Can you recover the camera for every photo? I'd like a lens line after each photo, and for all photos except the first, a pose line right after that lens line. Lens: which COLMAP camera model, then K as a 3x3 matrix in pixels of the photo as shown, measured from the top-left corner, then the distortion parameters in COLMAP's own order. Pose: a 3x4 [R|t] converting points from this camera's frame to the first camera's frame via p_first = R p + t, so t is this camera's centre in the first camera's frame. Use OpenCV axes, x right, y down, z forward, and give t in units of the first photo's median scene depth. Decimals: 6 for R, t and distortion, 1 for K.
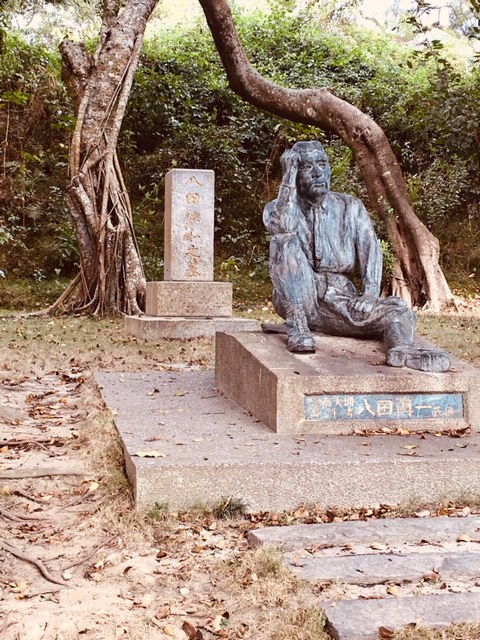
lens RADIAL K [[1170.5, 0, 240.1], [0, 1170.5, 320.6], [0, 0, 1]] dist [0.051126, 0.000000]
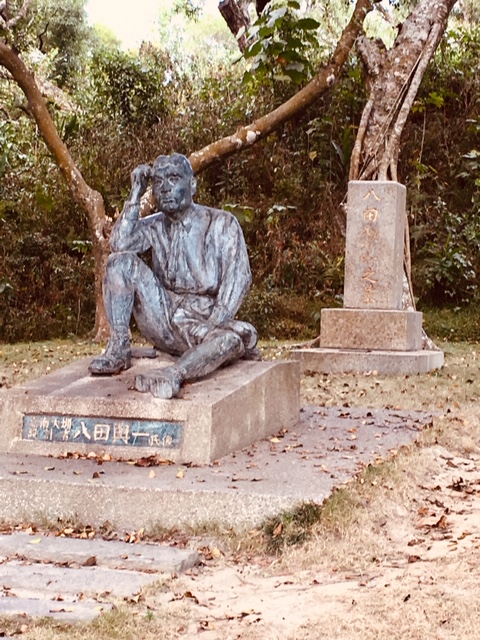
lens RADIAL K [[1470.4, 0, 239.8], [0, 1470.4, 319.0], [0, 0, 1]] dist [0.035697, 0.000000]
pose [[0.862448, 0.017307, -0.505849, 0.699757], [-0.034015, 0.999138, -0.023811, 0.005369], [0.505001, 0.037742, 0.862293, 0.011106]]
